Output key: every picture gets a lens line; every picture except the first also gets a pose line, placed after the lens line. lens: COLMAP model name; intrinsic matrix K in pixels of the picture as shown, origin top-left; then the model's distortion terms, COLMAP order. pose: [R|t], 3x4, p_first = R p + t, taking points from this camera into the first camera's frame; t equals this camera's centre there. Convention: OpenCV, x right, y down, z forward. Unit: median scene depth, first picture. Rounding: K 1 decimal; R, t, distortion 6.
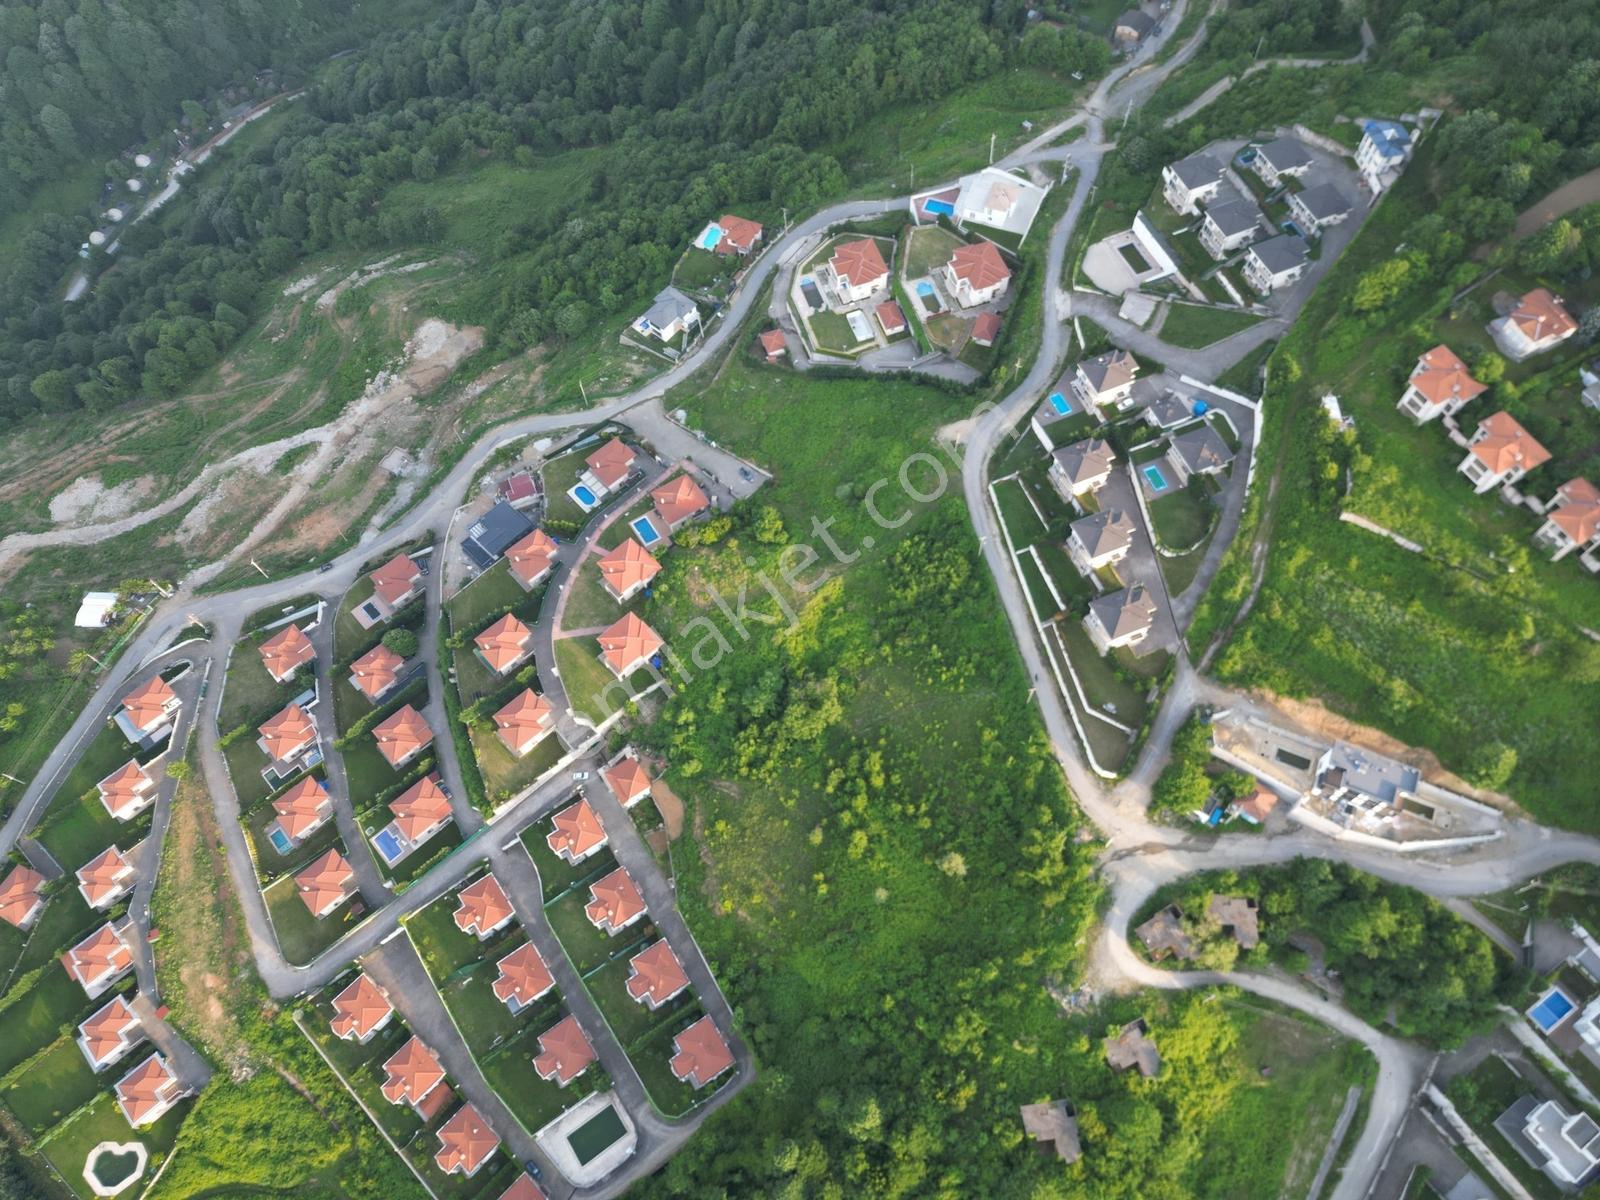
lens RADIAL K [[1118.4, 0, 794.1], [0, 1118.4, 600.0], [0, 0, 1]] dist [0.063901, -0.055343]
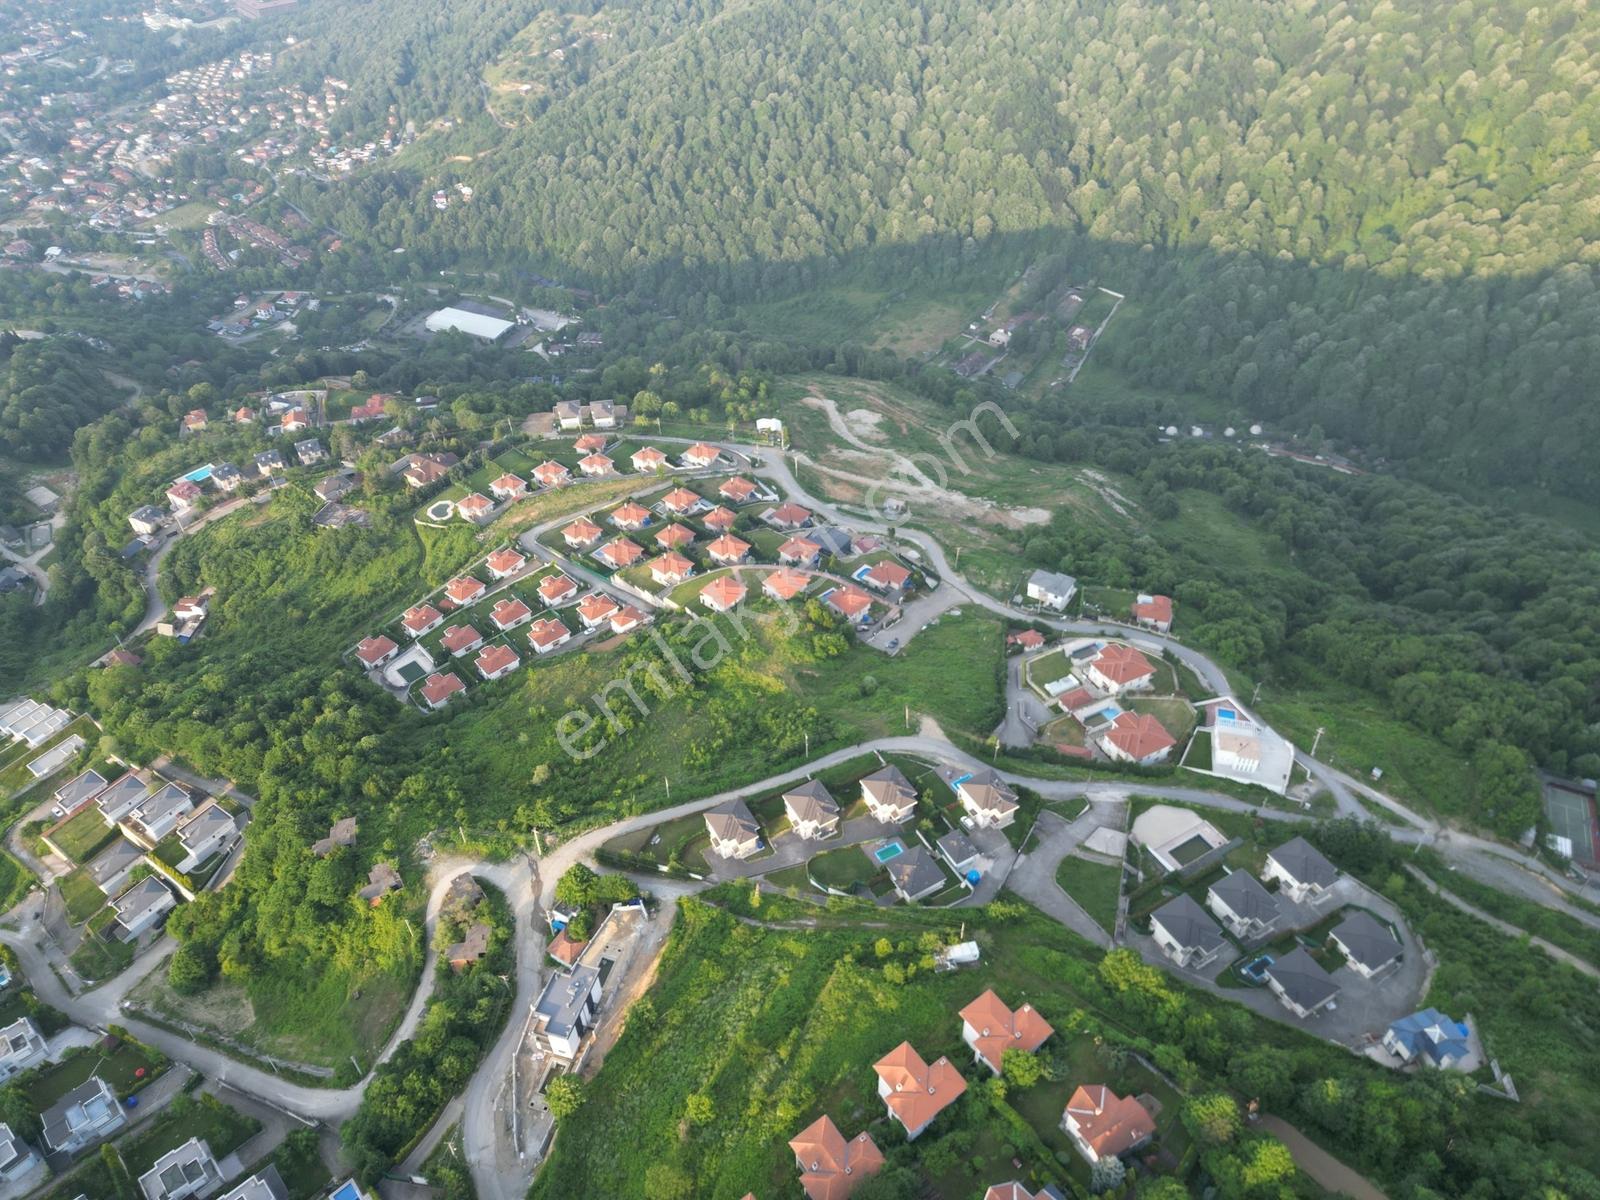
lens RADIAL K [[1118.4, 0, 799.0], [0, 1118.4, 605.9], [0, 0, 1]] dist [0.063901, -0.055343]
pose [[0.133939, 0.680945, -0.719982, 0.815480], [-0.873852, 0.423807, 0.238265, -0.342687], [0.467379, 0.597245, 0.651810, 0.157002]]
